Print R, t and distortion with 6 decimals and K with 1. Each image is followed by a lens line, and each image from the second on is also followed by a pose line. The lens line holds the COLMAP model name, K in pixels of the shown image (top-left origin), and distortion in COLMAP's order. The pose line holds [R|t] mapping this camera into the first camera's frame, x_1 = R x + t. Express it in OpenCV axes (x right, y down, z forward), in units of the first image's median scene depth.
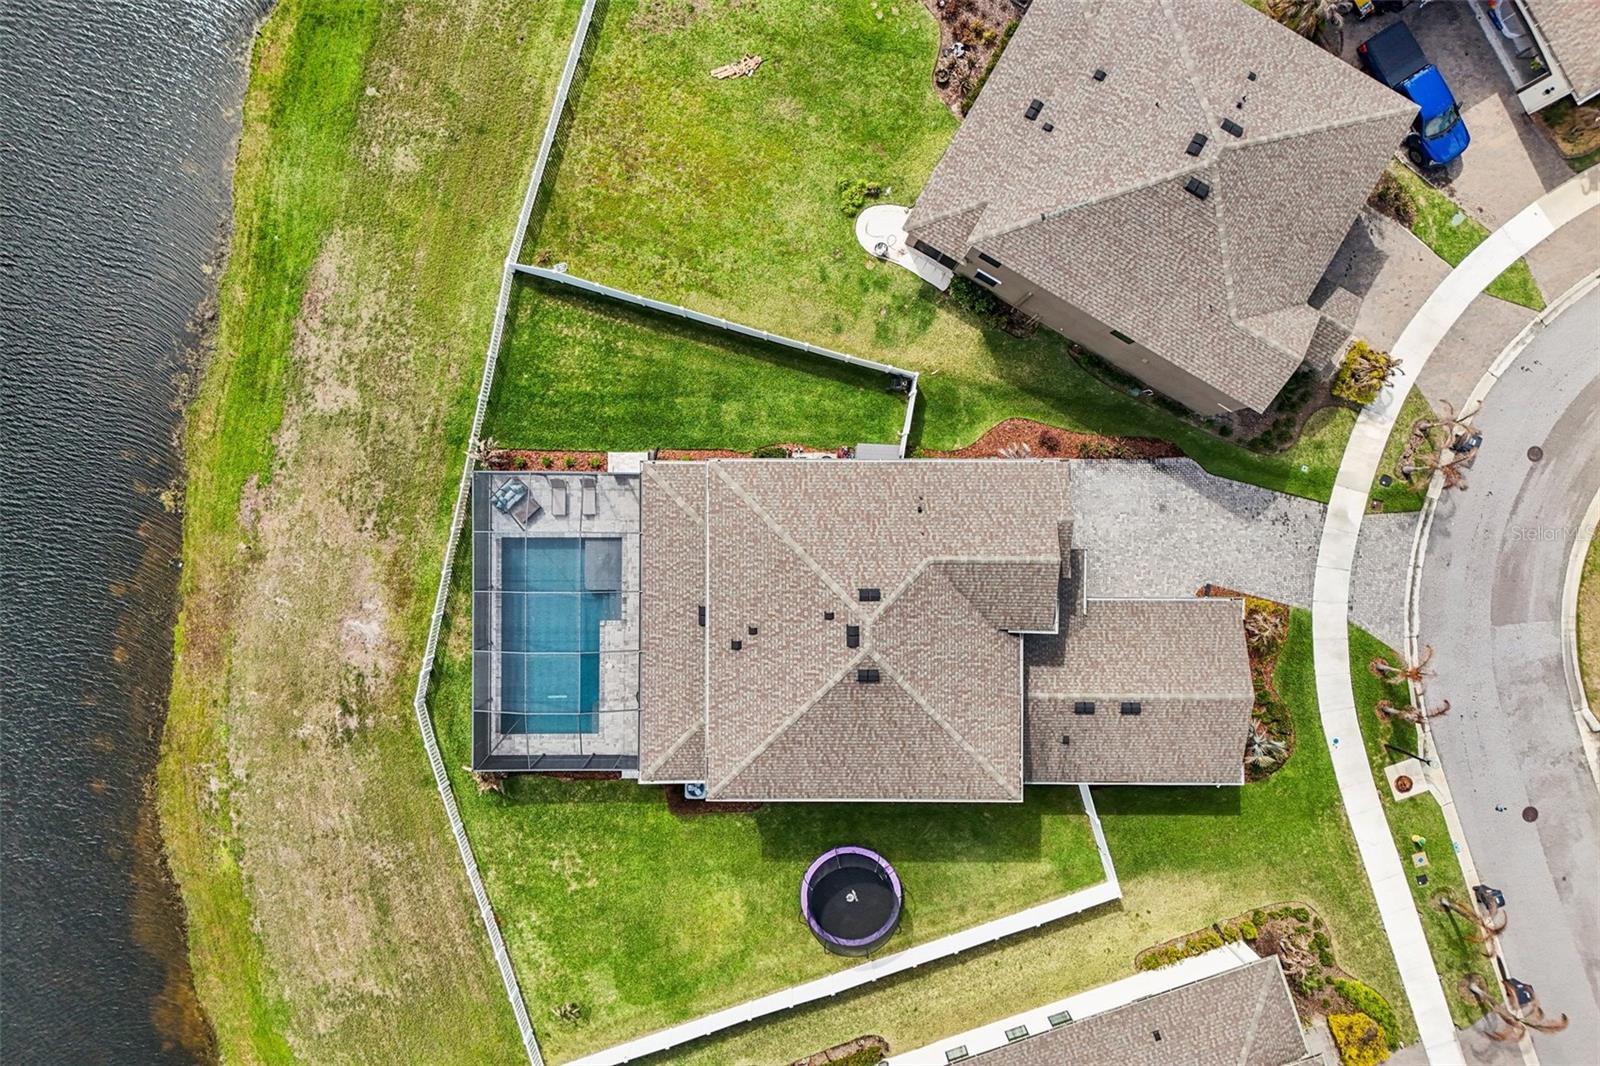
lens RADIAL K [[1172.2, 0, 797.5], [0, 1172.2, 529.2], [0, 0, 1]] dist [0.078559, -0.078289]
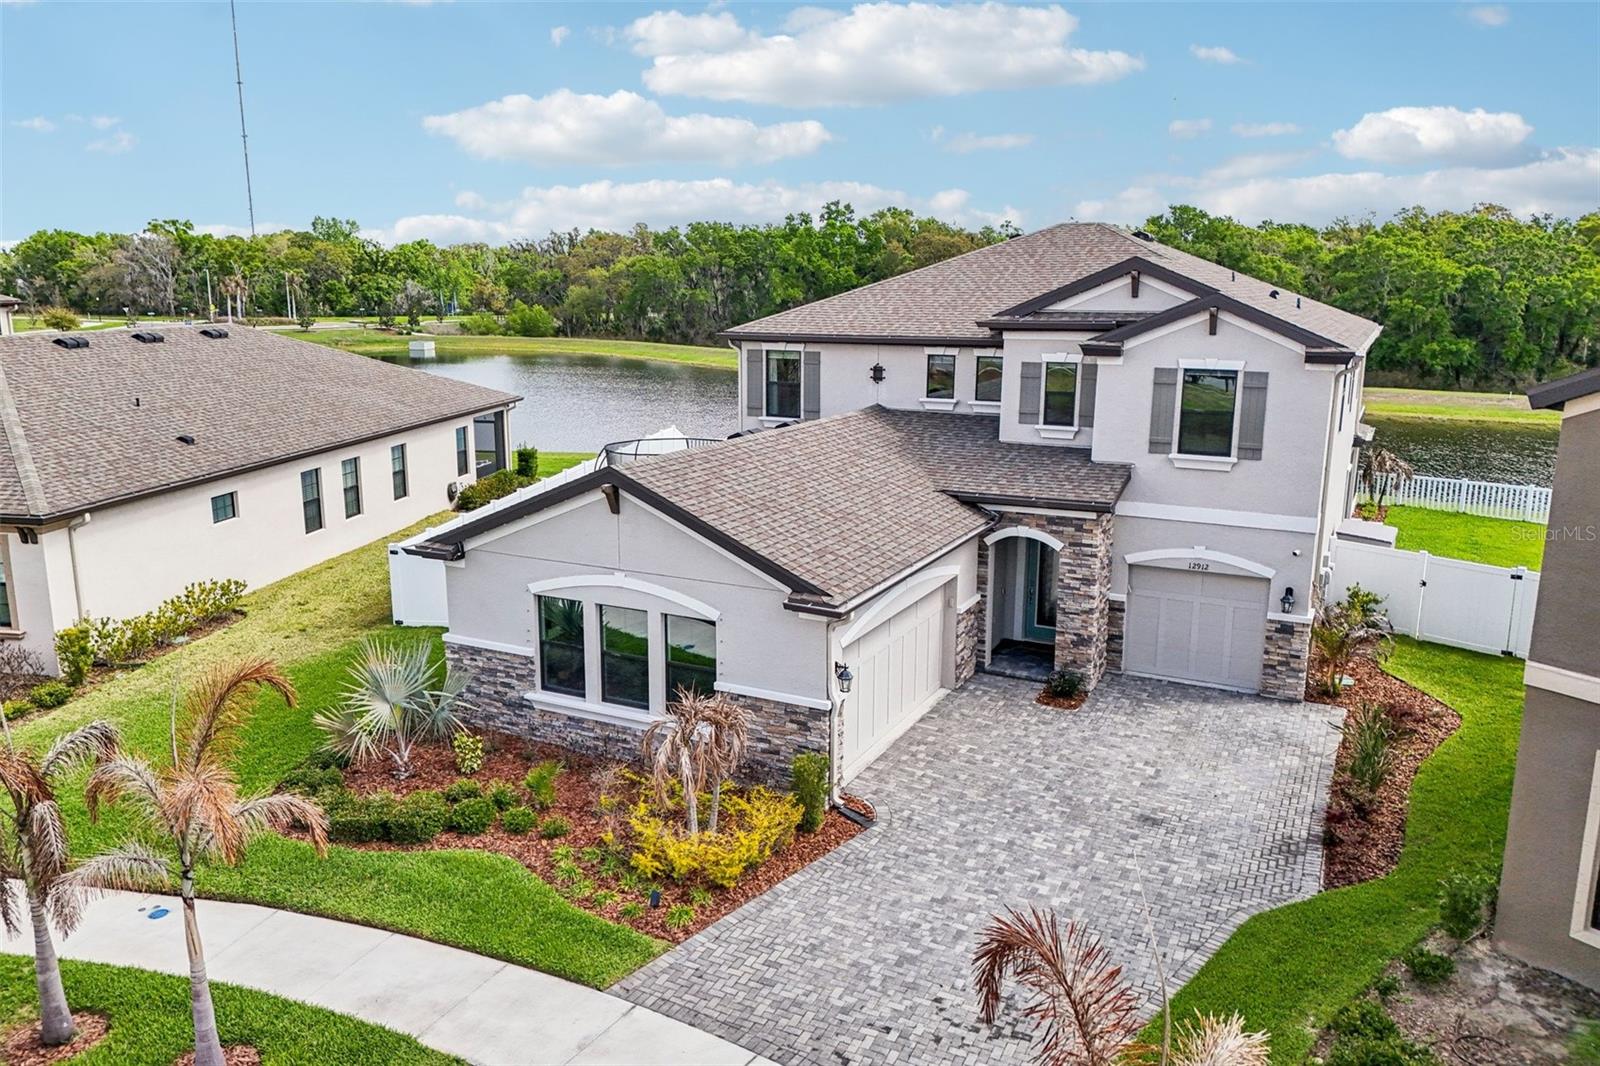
lens RADIAL K [[1172.2, 0, 797.5], [0, 1172.2, 529.2], [0, 0, 1]] dist [0.078559, -0.078289]
pose [[-0.449414, 0.159095, -0.879042, 0.617314], [-0.892728, -0.115898, 0.435435, -0.062418], [-0.032604, 0.980437, 0.194115, 0.859359]]
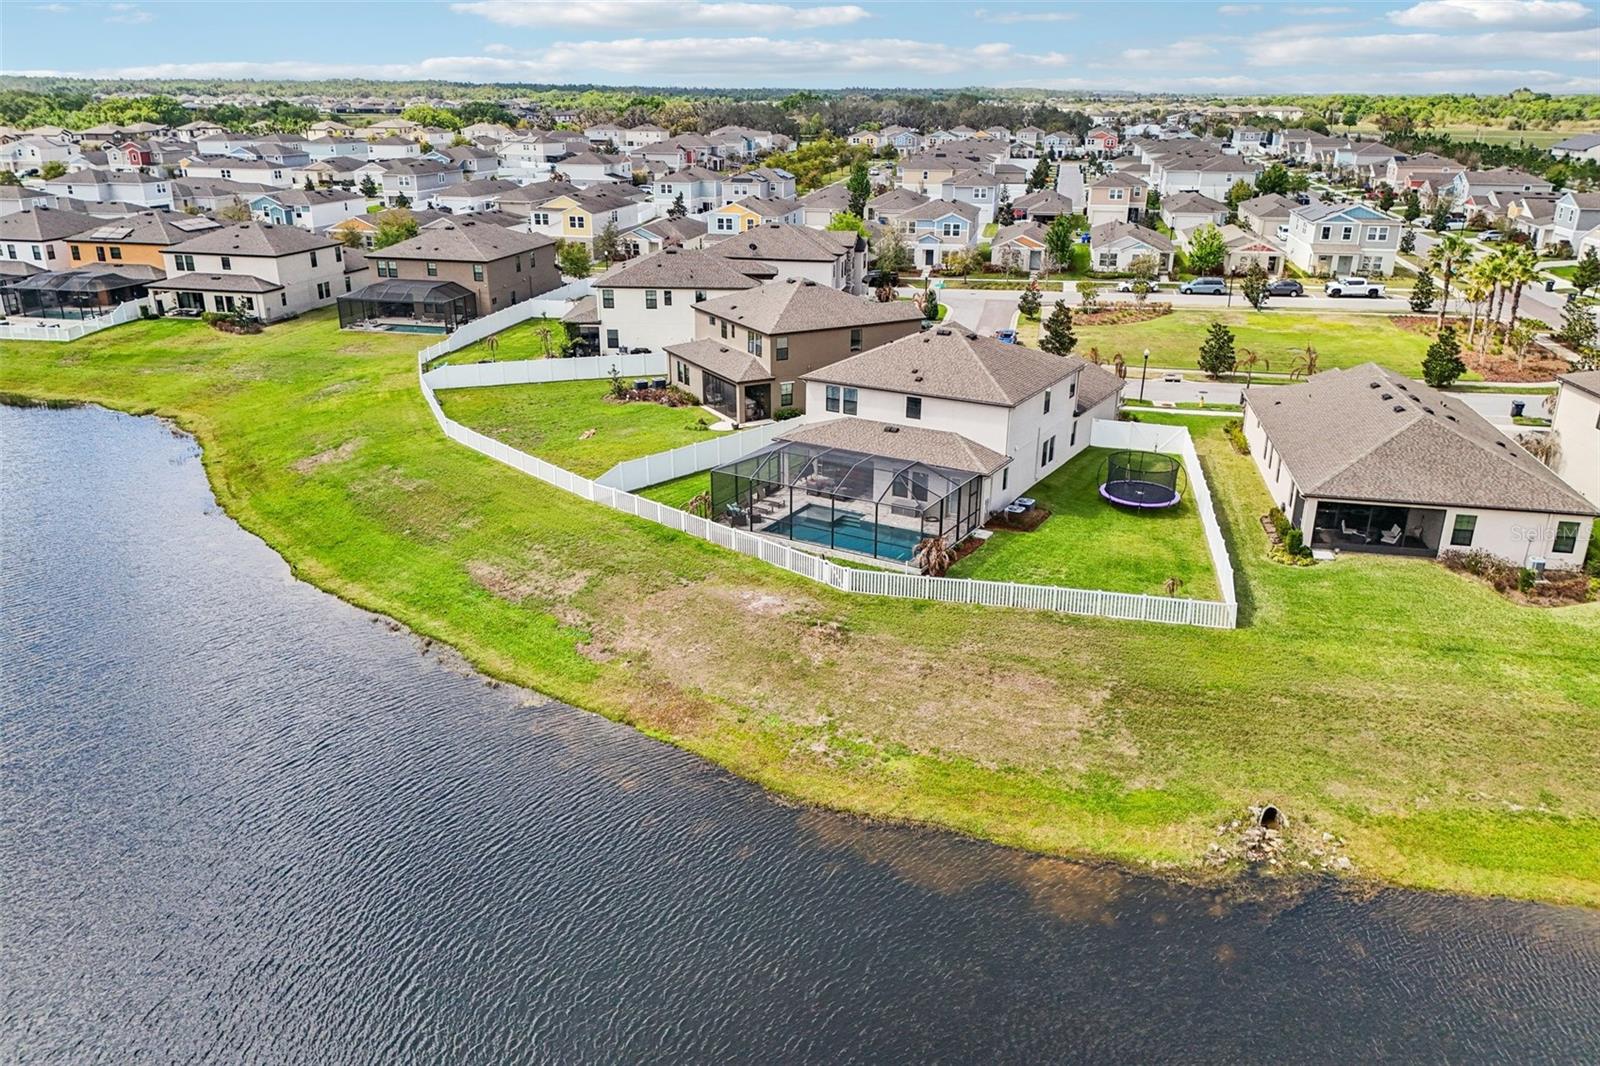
lens RADIAL K [[1172.2, 0, 797.5], [0, 1172.2, 529.2], [0, 0, 1]] dist [0.078559, -0.078289]
pose [[0.509554, -0.316884, 0.799962, -1.190579], [0.860003, 0.157976, -0.485220, 0.622243], [0.027384, 0.935215, 0.353019, 0.574444]]
